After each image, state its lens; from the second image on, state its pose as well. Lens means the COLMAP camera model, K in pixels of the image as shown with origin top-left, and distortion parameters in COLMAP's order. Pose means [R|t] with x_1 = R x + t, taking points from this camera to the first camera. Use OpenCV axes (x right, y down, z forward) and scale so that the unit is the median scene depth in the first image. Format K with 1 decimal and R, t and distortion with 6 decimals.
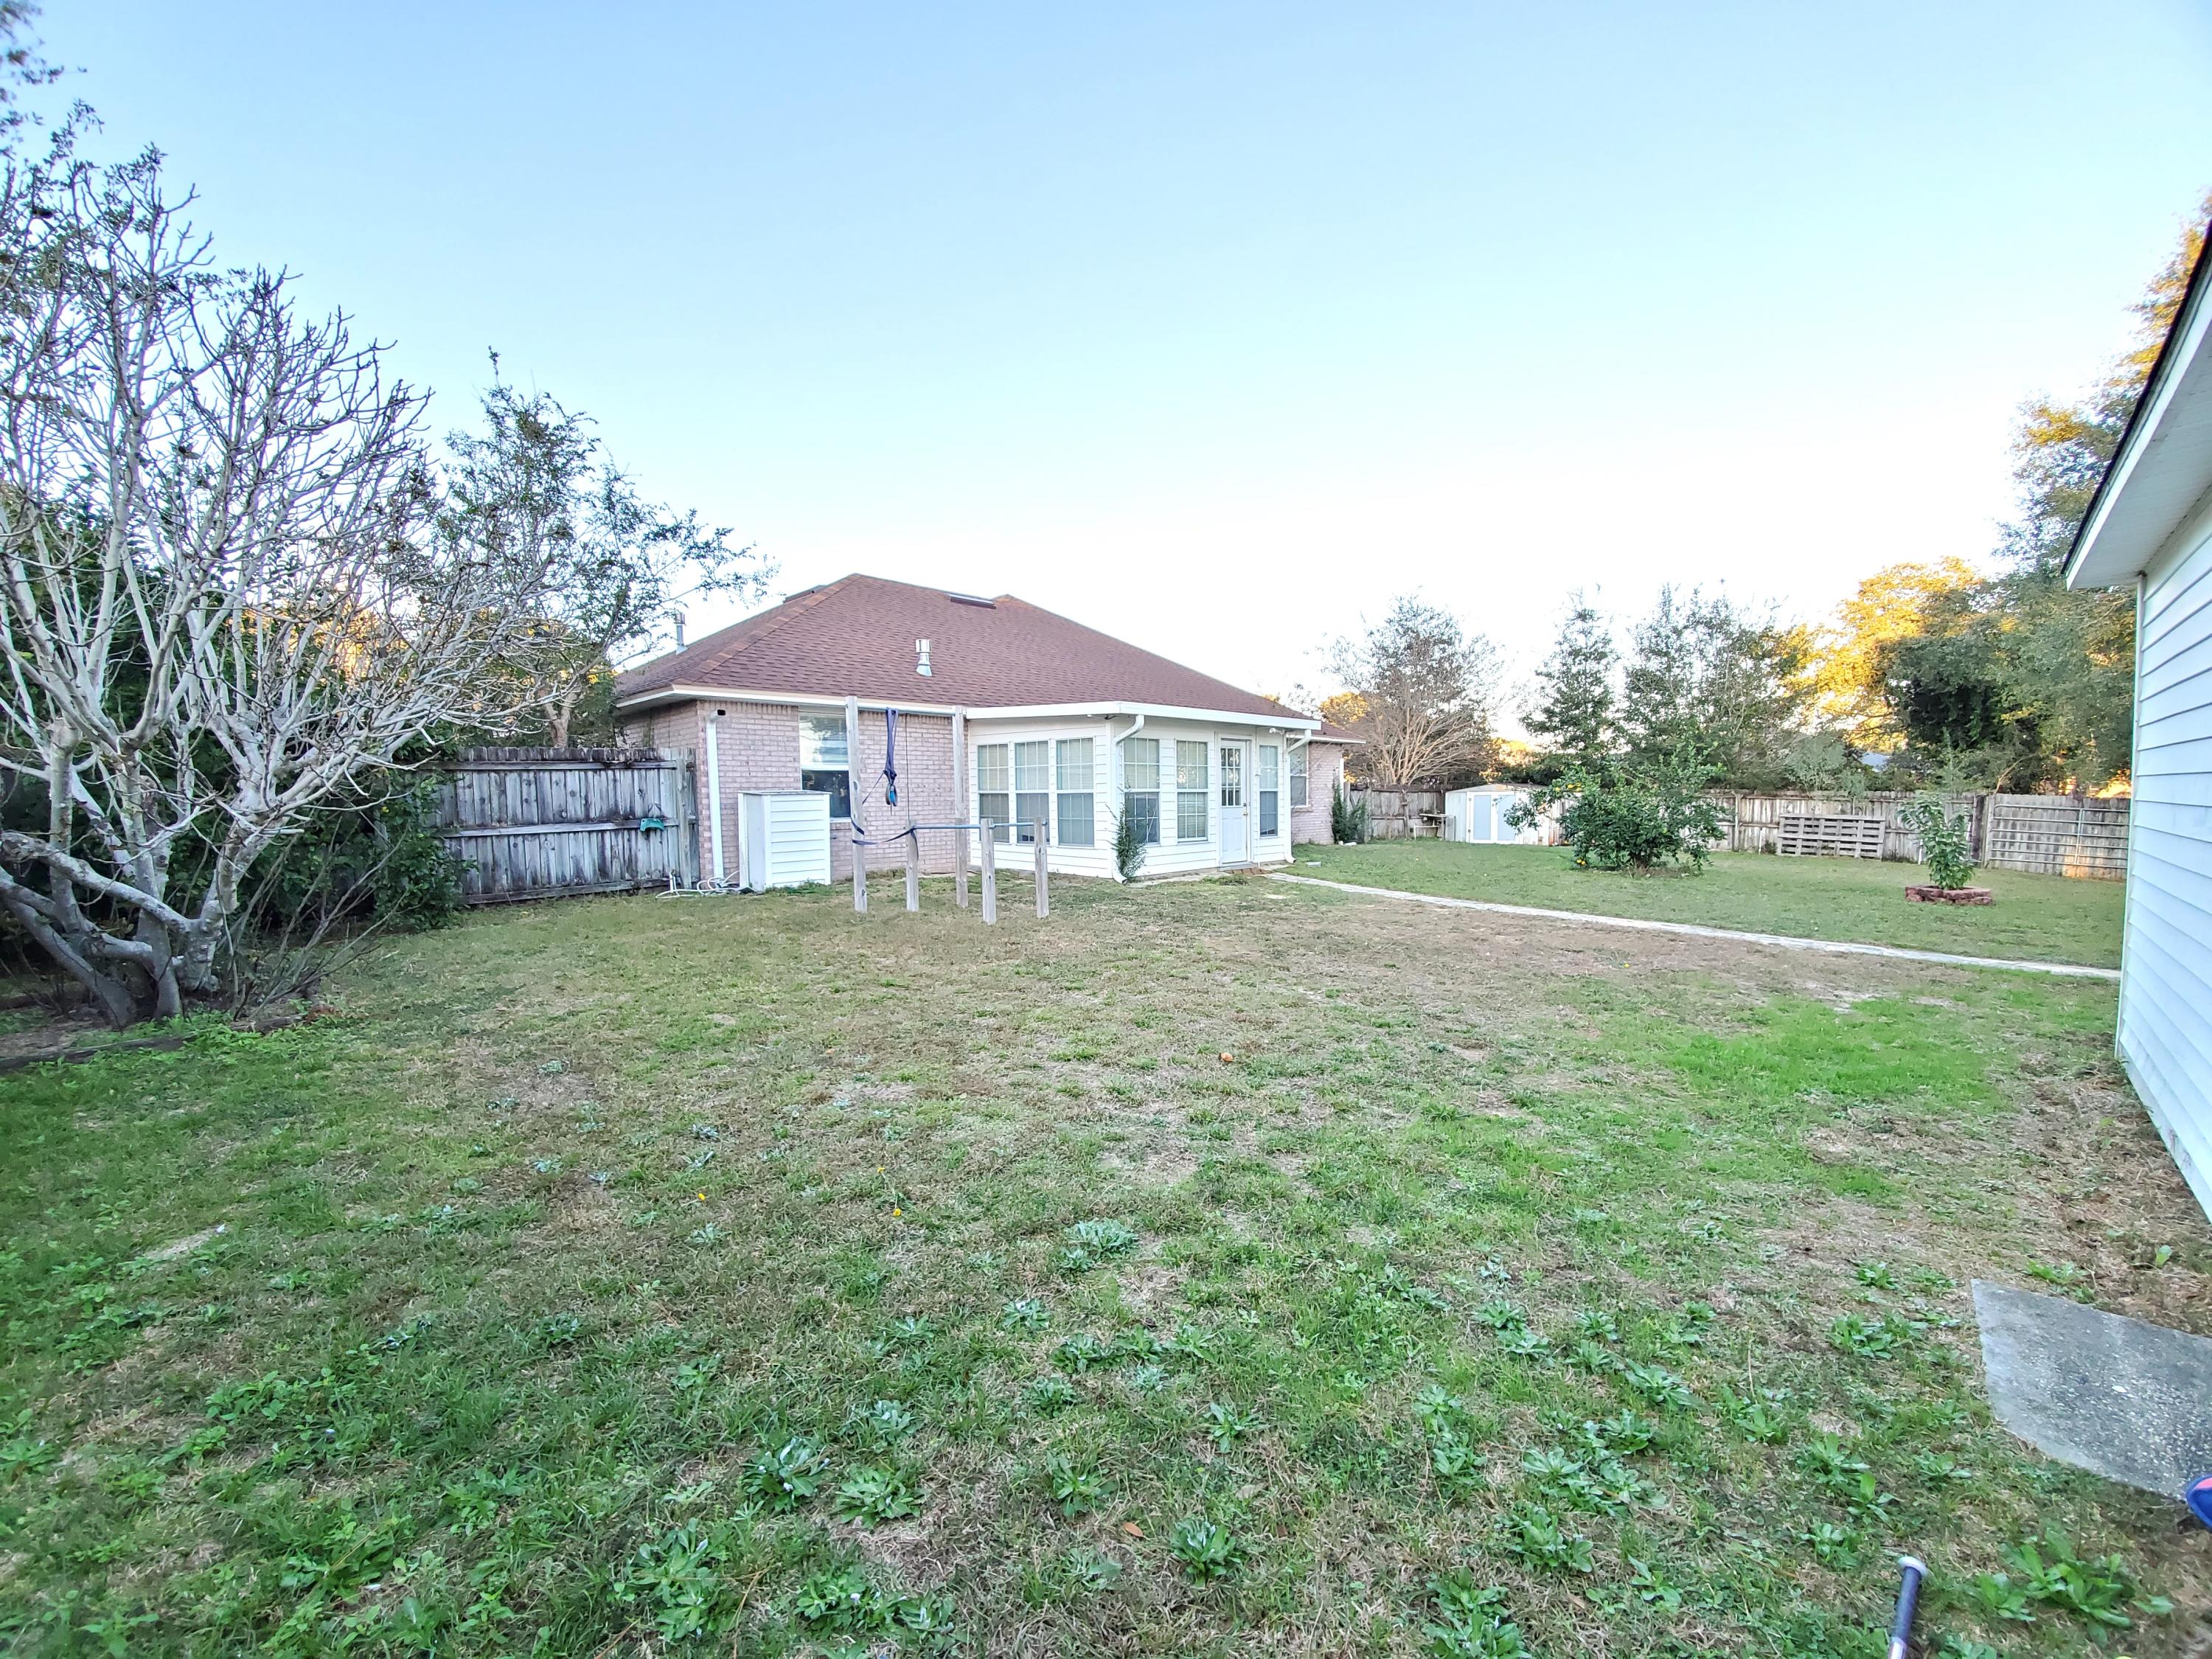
lens RADIAL K [[886.7, 0, 1112.2], [0, 886.7, 831.6], [0, 0, 1]] dist [-0.009649, -0.000690]
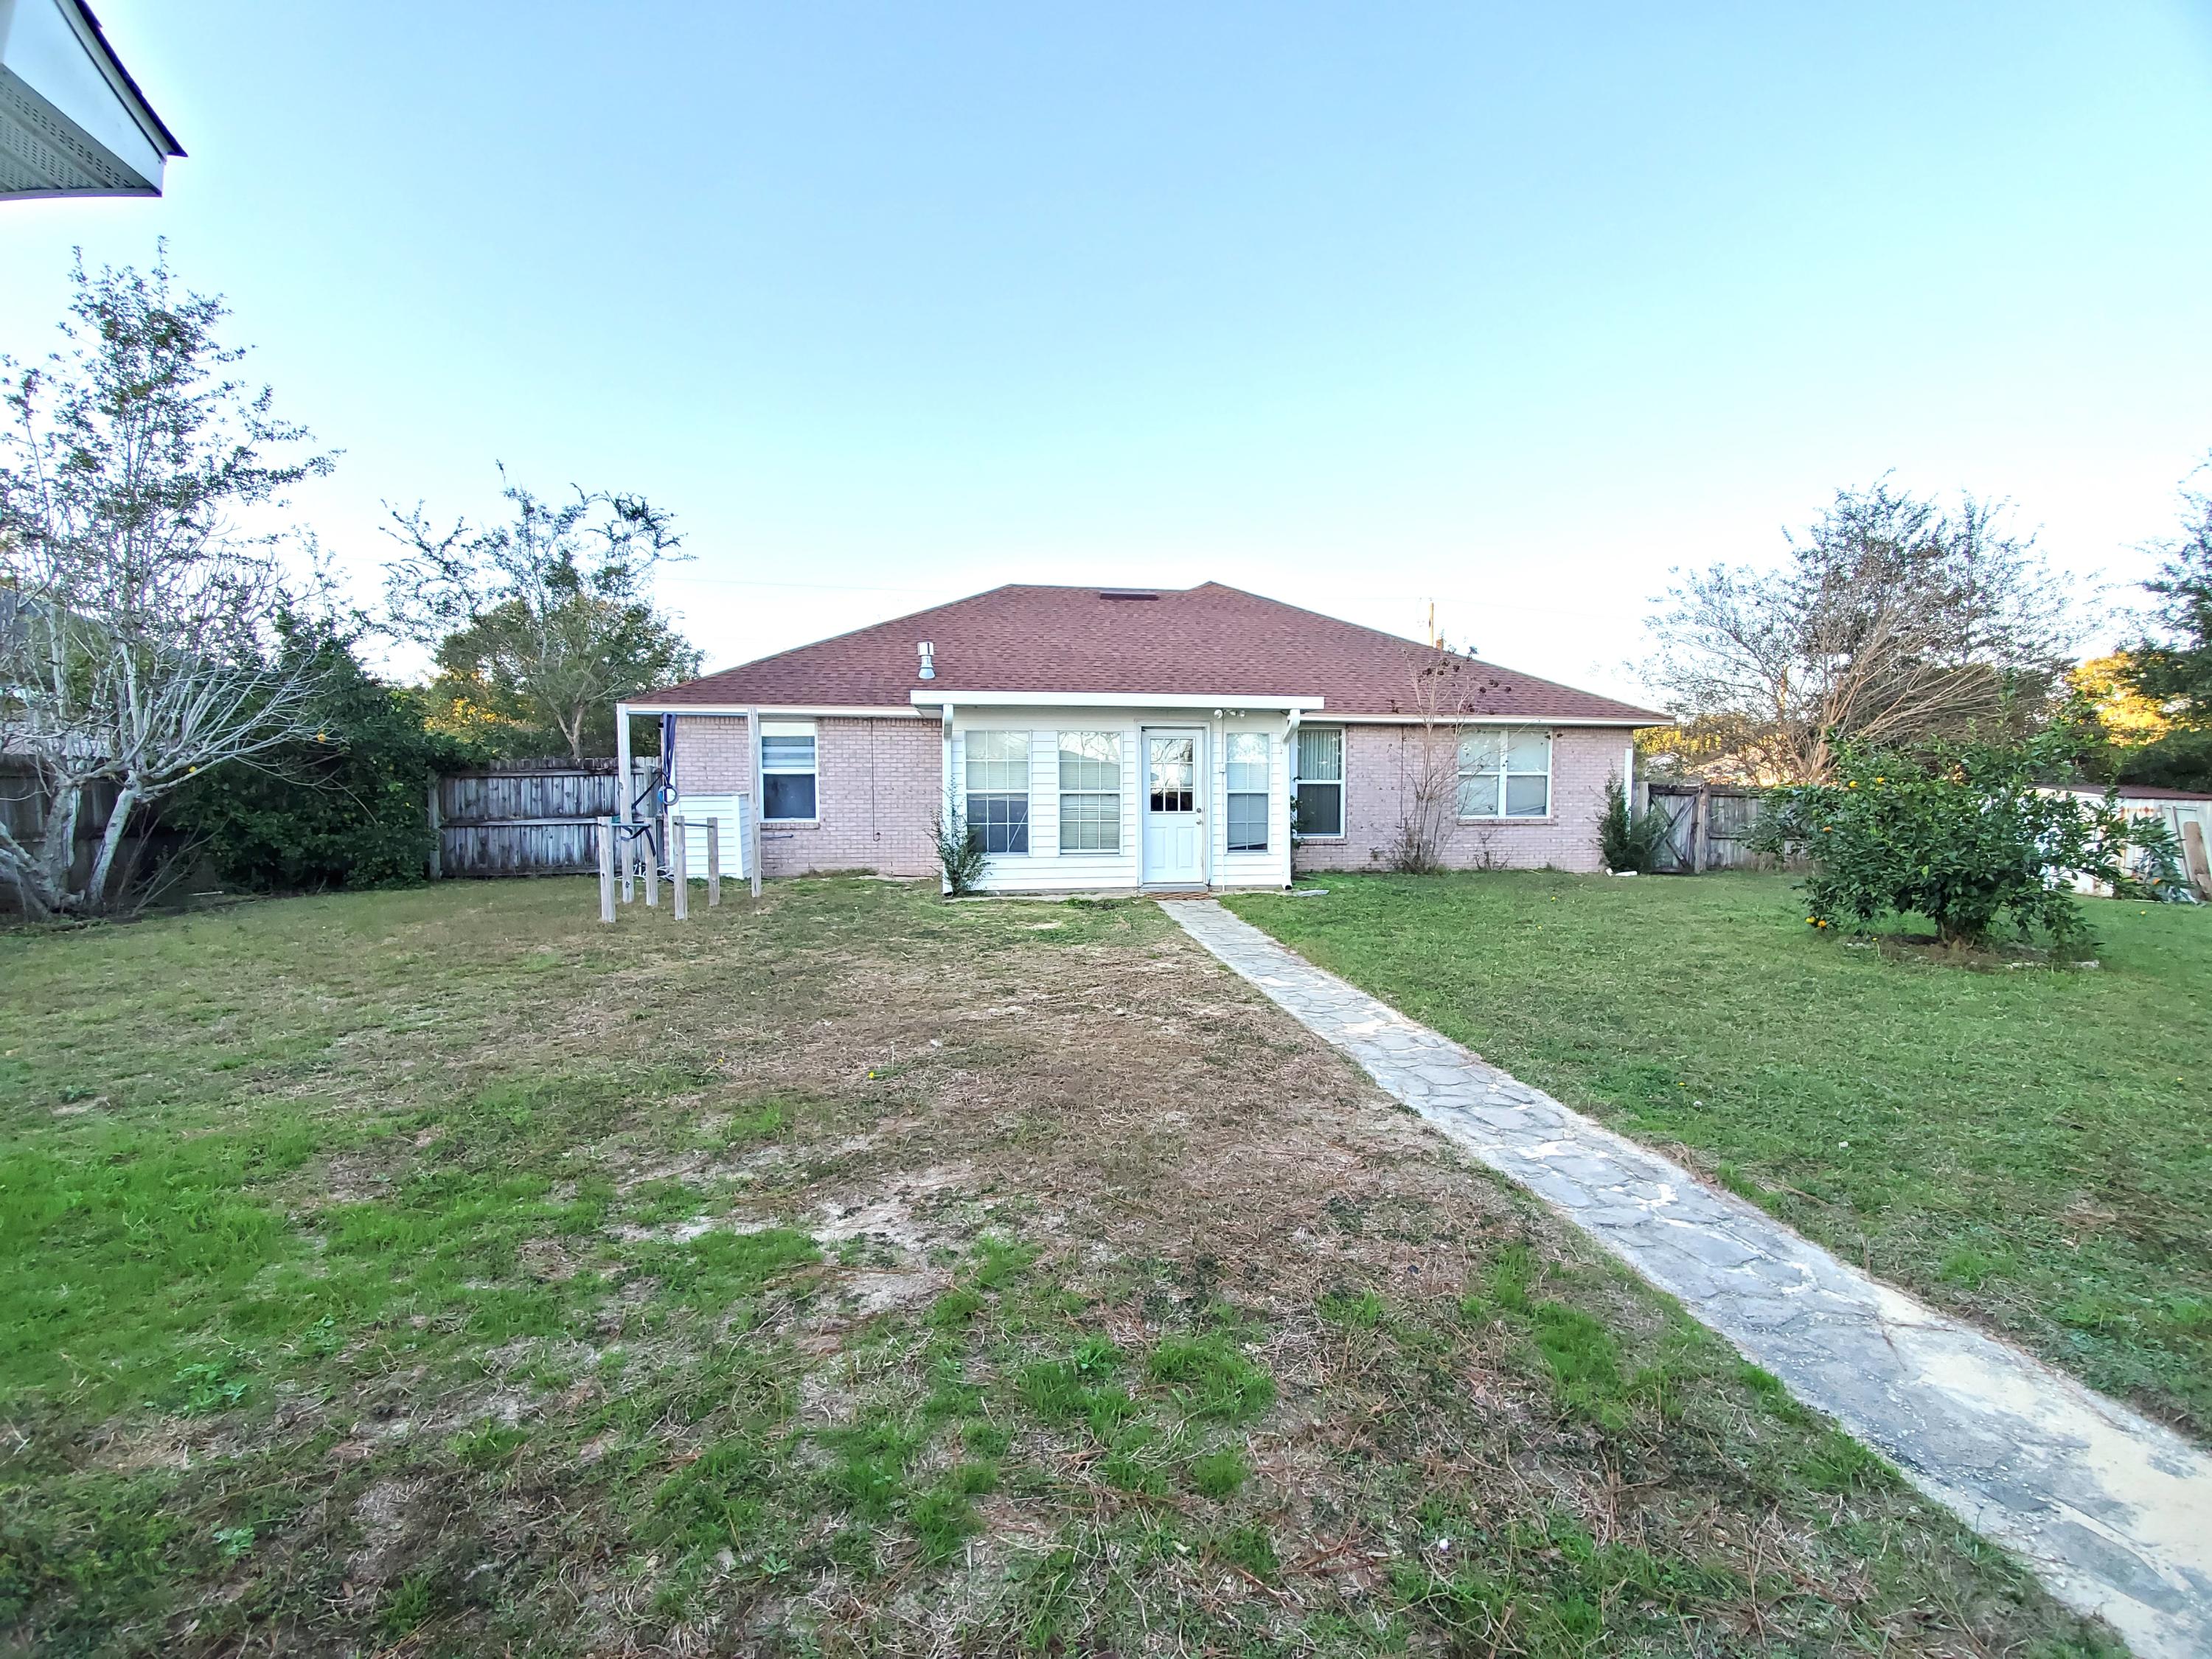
lens RADIAL K [[886.7, 0, 1107.5], [0, 886.7, 832.3], [0, 0, 1]] dist [-0.009649, -0.000690]
pose [[0.794569, 0.023013, -0.606738, 0.640182], [-0.030782, 0.999523, -0.002402, -0.007792], [0.606393, 0.020585, 0.794898, 0.379061]]
